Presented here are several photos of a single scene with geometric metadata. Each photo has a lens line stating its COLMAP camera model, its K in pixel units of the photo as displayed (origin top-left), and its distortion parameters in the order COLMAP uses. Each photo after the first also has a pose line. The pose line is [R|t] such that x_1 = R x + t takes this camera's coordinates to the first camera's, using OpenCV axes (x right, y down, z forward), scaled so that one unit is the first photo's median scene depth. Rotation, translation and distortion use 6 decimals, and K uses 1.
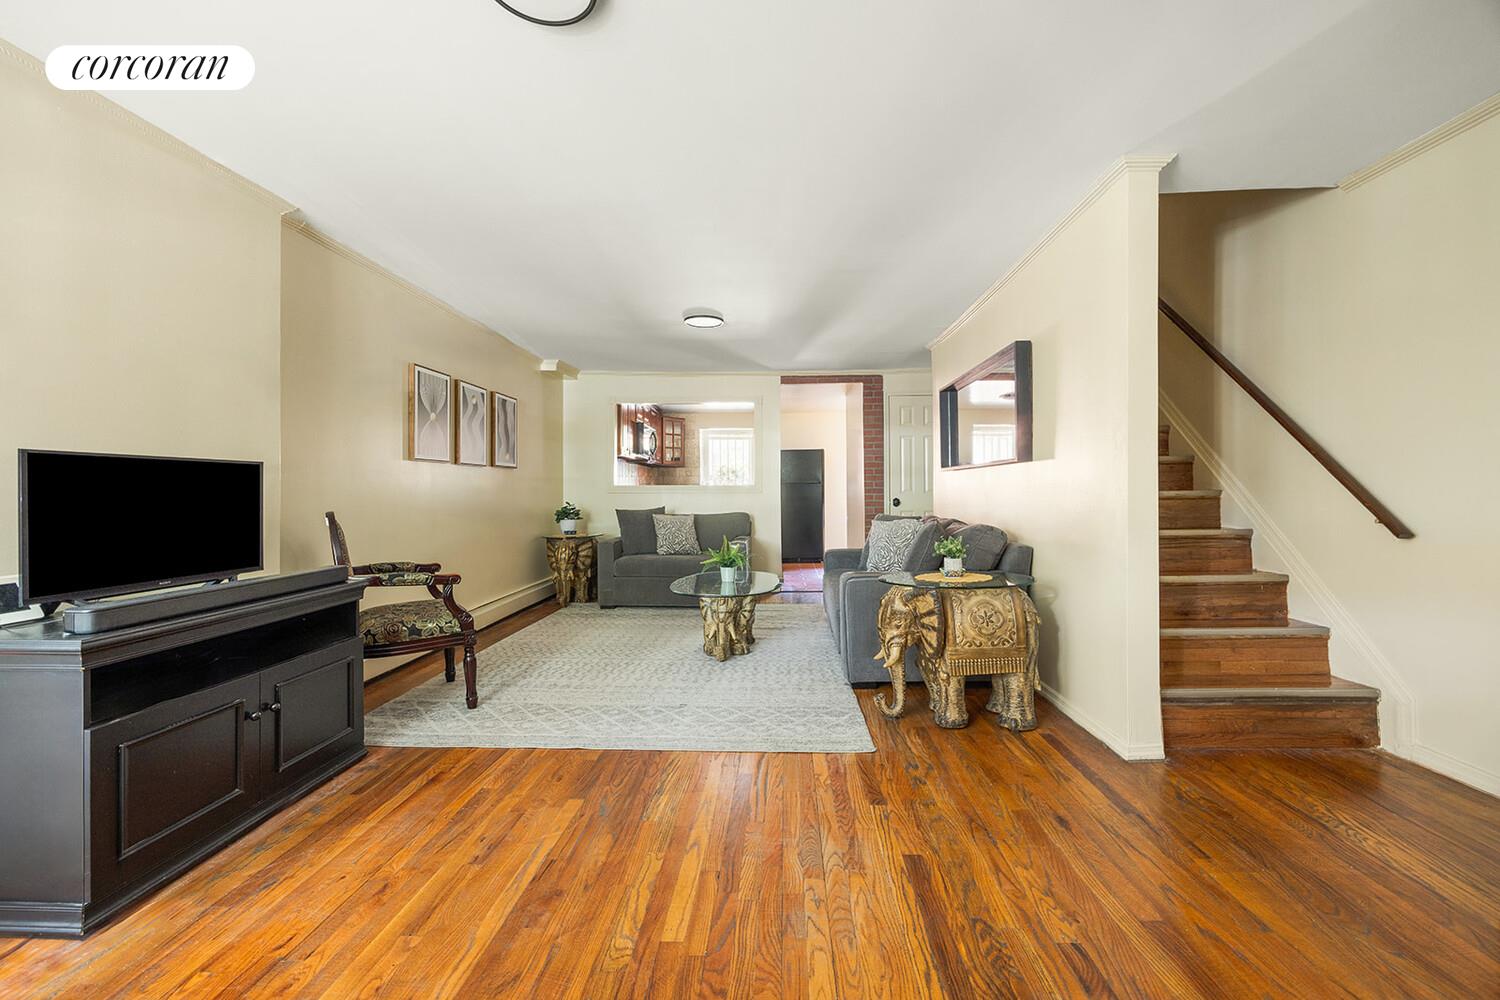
lens RADIAL K [[593.6, 0, 748.1], [0, 593.6, 499.1], [0, 0, 1]] dist [-0.000812, 0.000794]
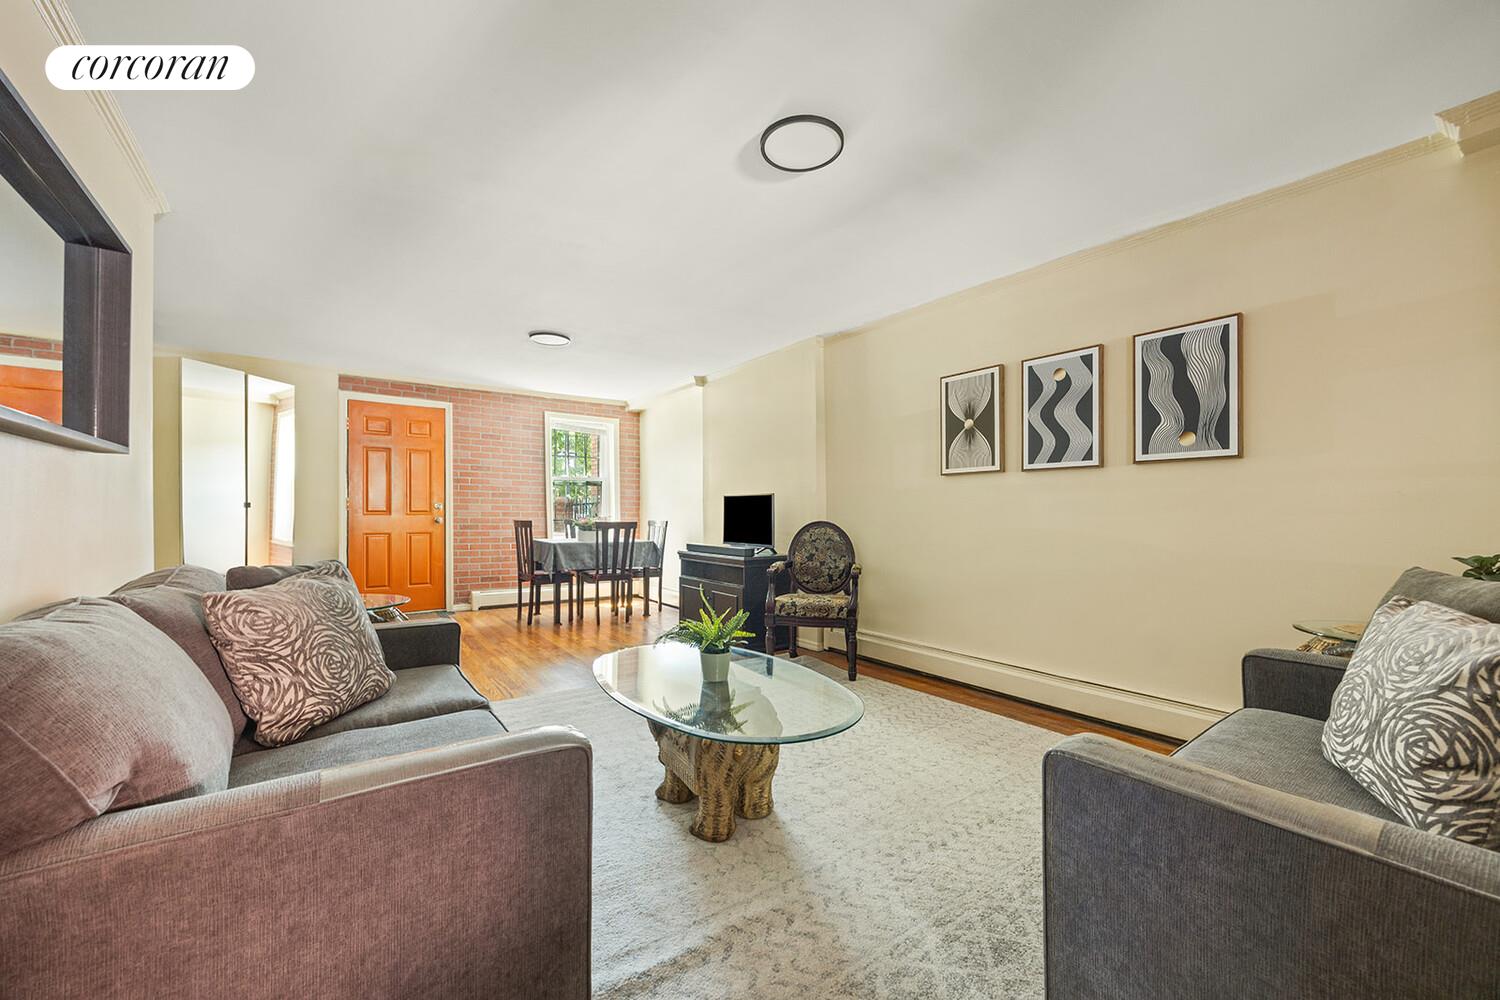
lens RADIAL K [[593.6, 0, 748.1], [0, 593.6, 499.1], [0, 0, 1]] dist [-0.000812, 0.000794]
pose [[-0.780244, 0.000791, -0.625475, 0.277311], [0.000276, 1.000000, 0.000920, -0.029453], [0.625476, 0.000545, -0.780243, 1.493408]]
